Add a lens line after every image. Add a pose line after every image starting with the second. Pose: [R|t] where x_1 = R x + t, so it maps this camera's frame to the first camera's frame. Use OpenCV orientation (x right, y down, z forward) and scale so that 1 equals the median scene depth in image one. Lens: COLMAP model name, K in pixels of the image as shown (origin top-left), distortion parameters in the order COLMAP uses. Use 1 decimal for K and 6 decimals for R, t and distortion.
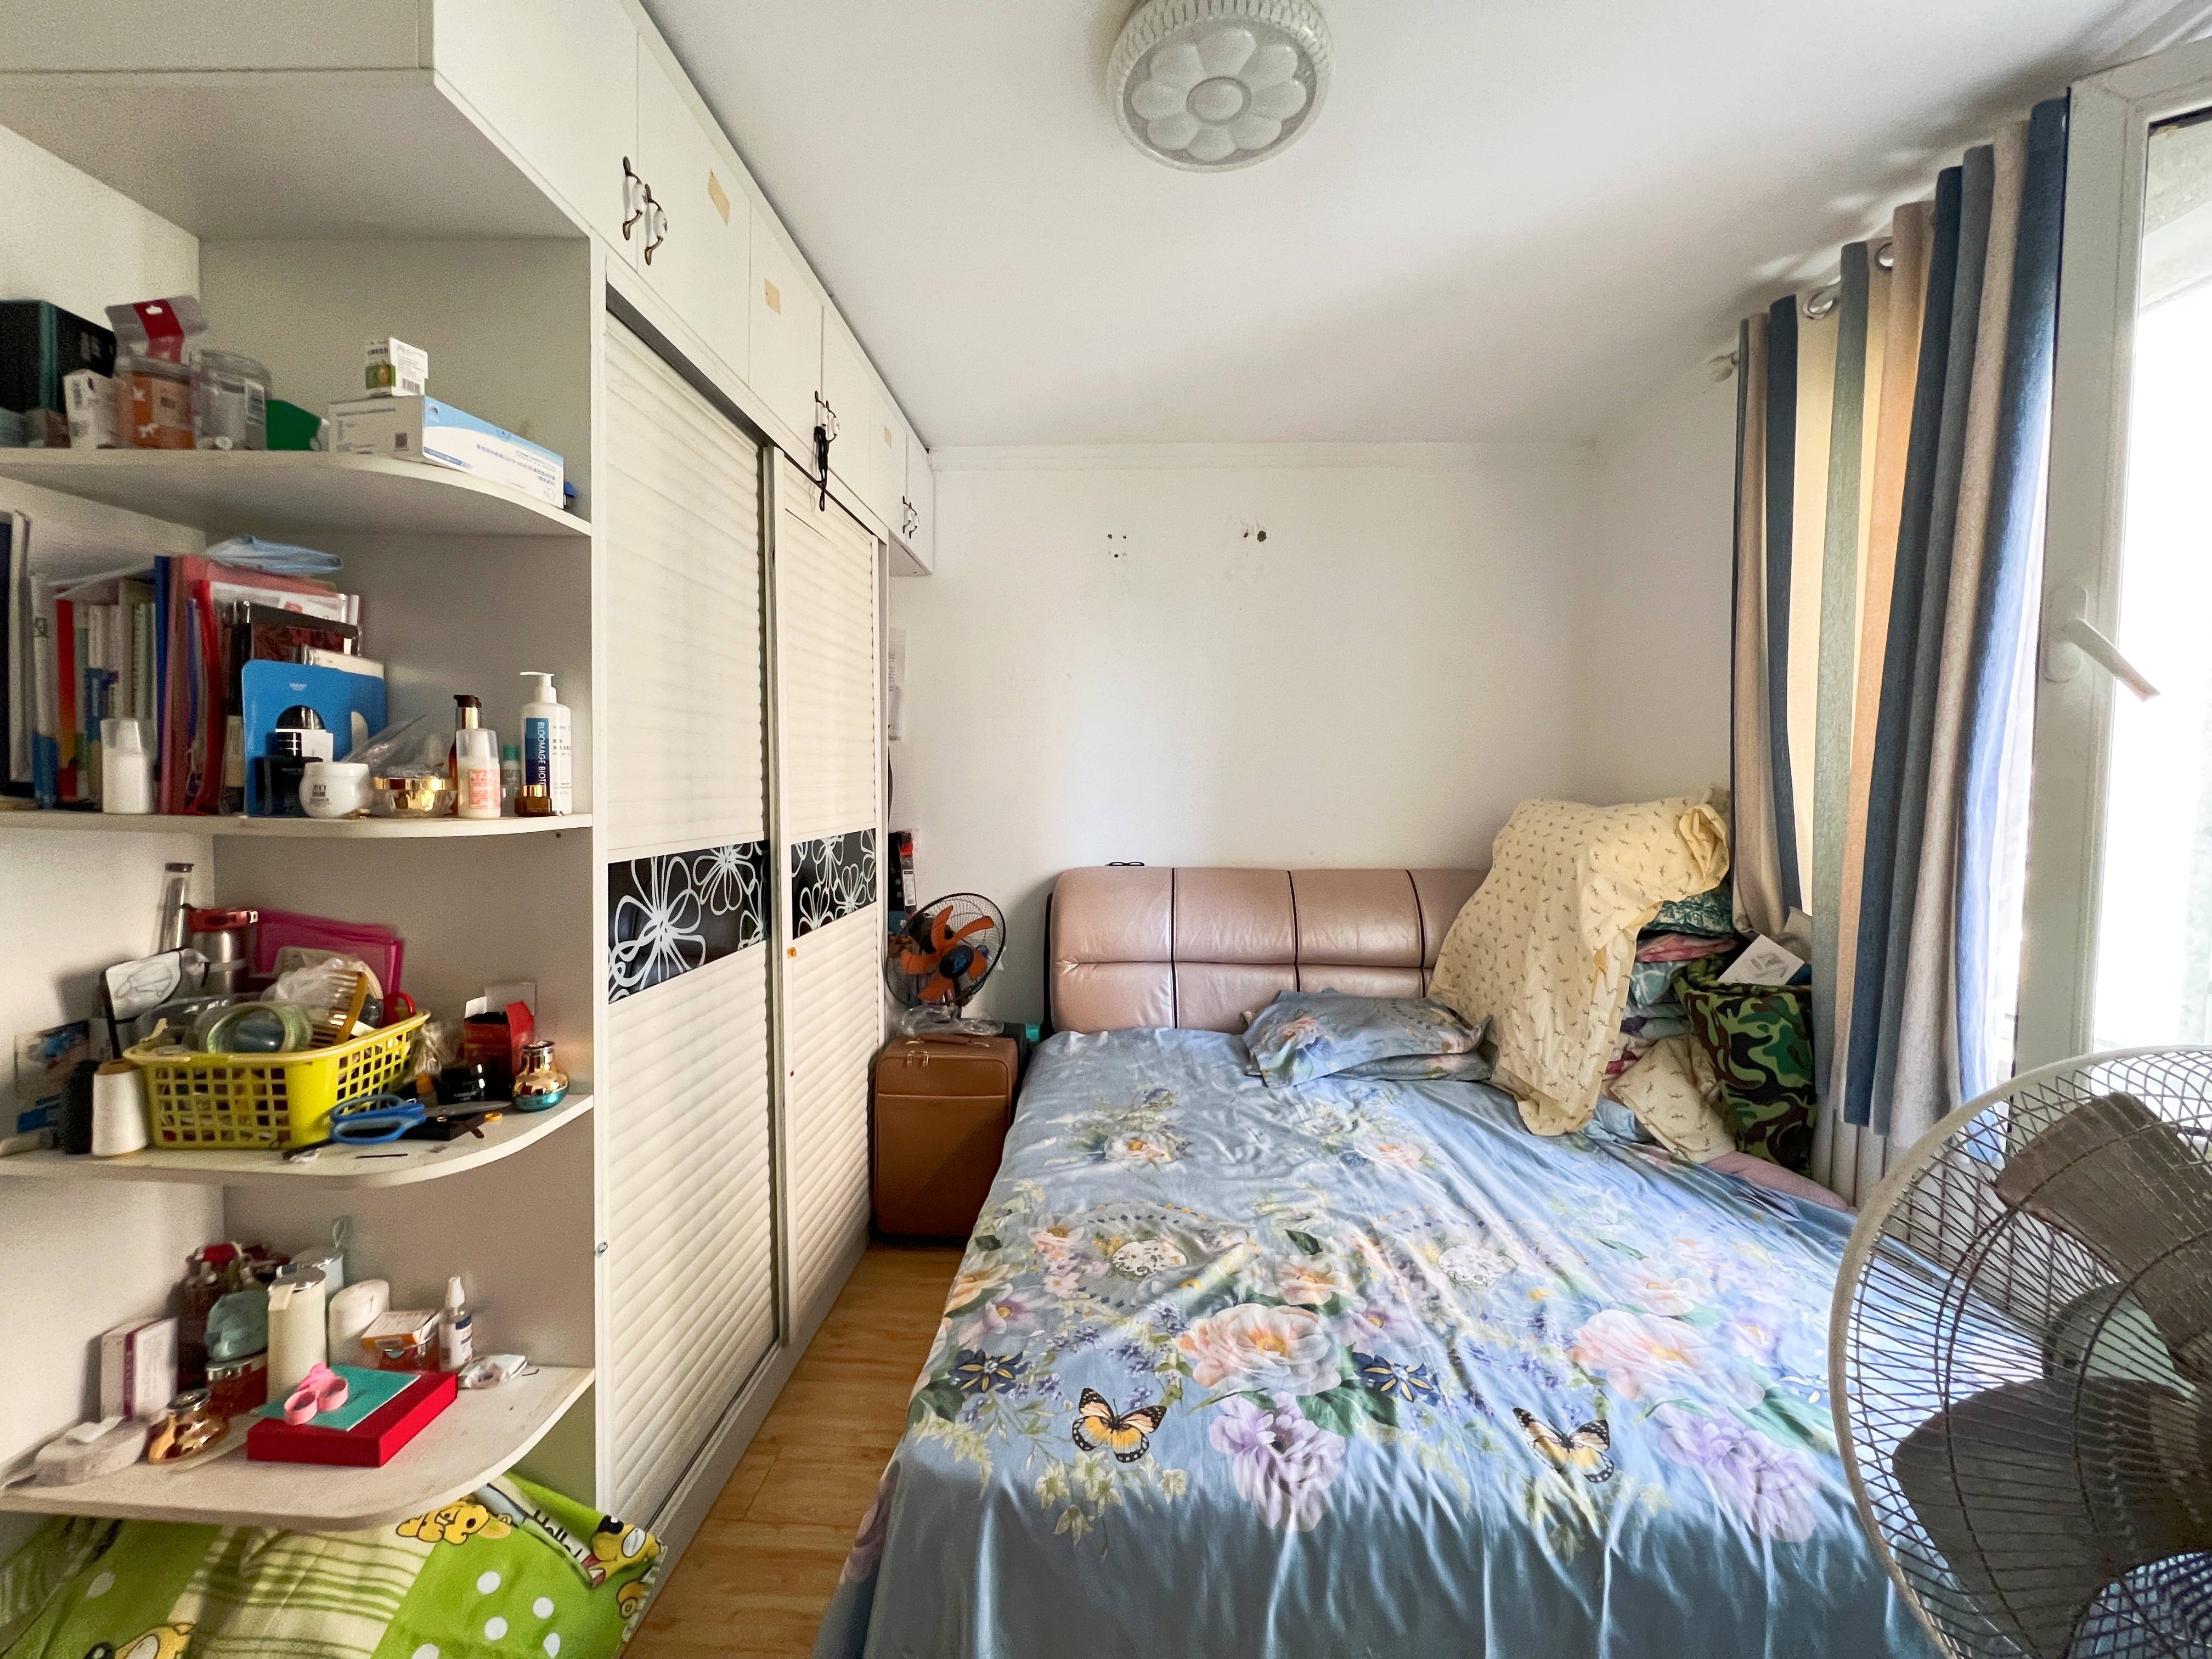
lens RADIAL K [[889.9, 0, 1104.7], [0, 889.9, 822.3], [0, 0, 1]] dist [-0.000752, -0.000342]
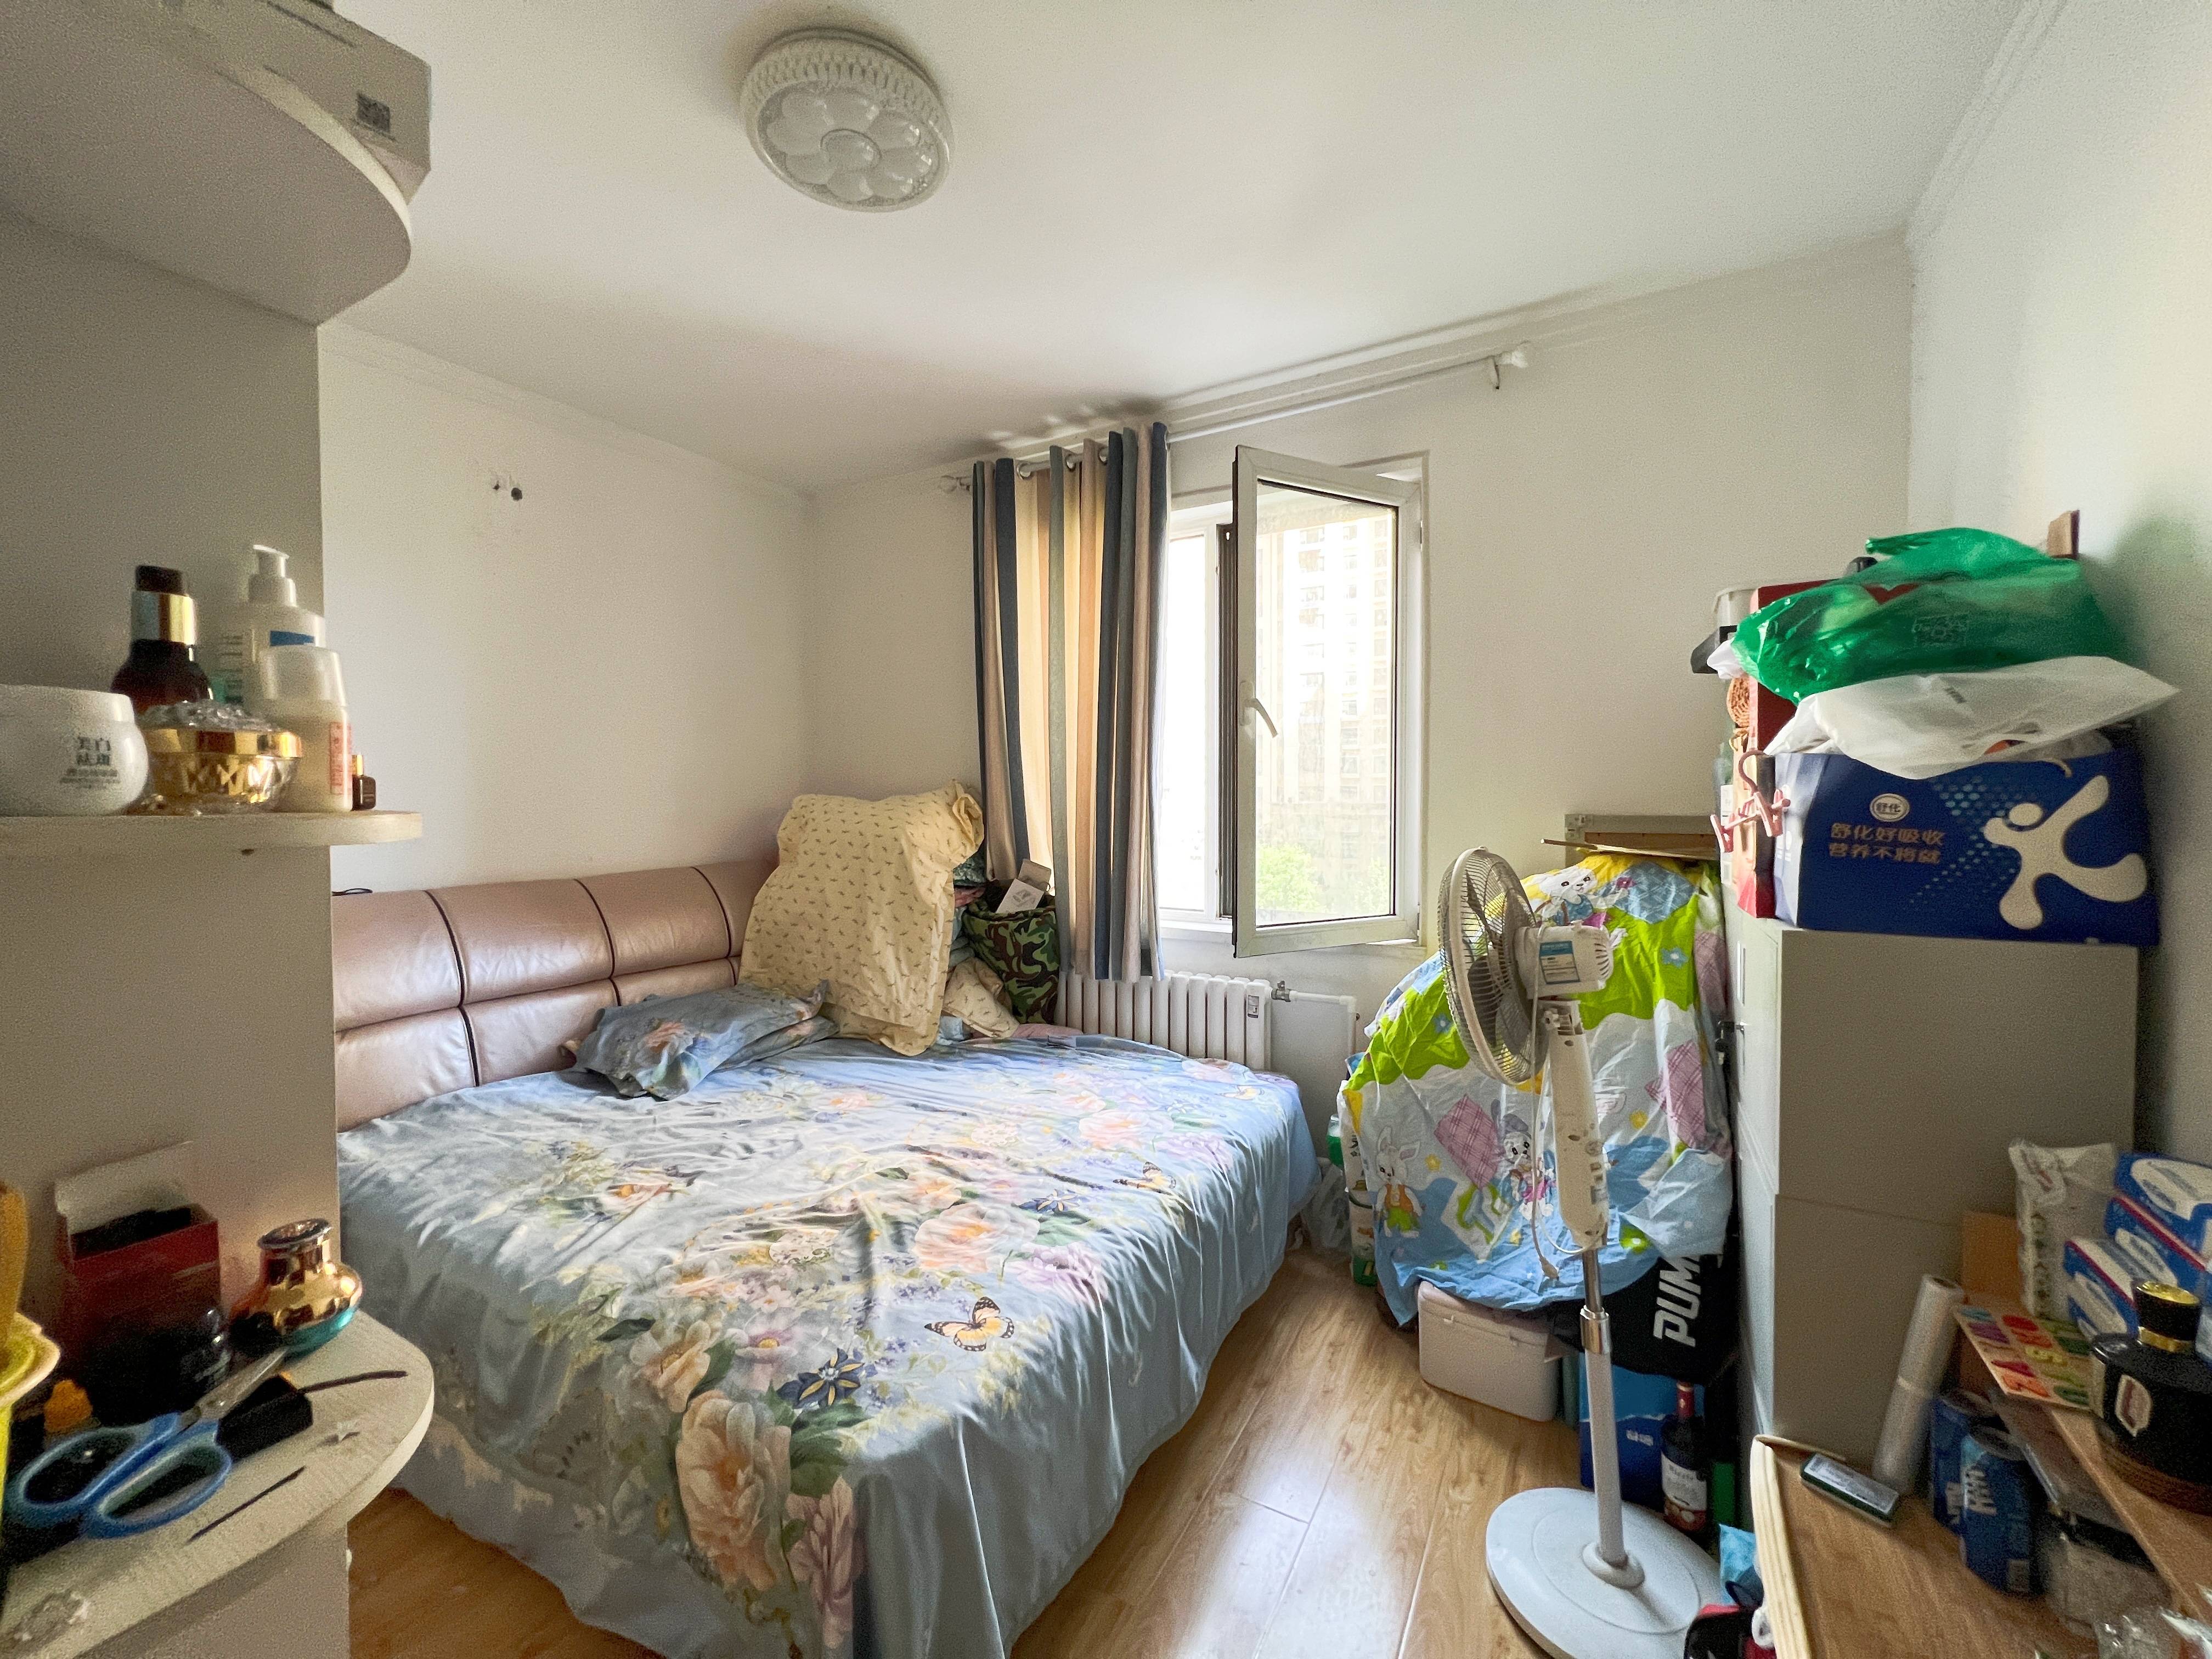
lens RADIAL K [[886.2, 0, 1105.1], [0, 886.2, 819.7], [0, 0, 1]] dist [0.002929, -0.000231]
pose [[0.457448, -0.037024, 0.888465, -0.520139], [0.048275, 0.998693, 0.016762, 0.008275], [-0.887925, 0.035223, 0.458637, 0.175190]]
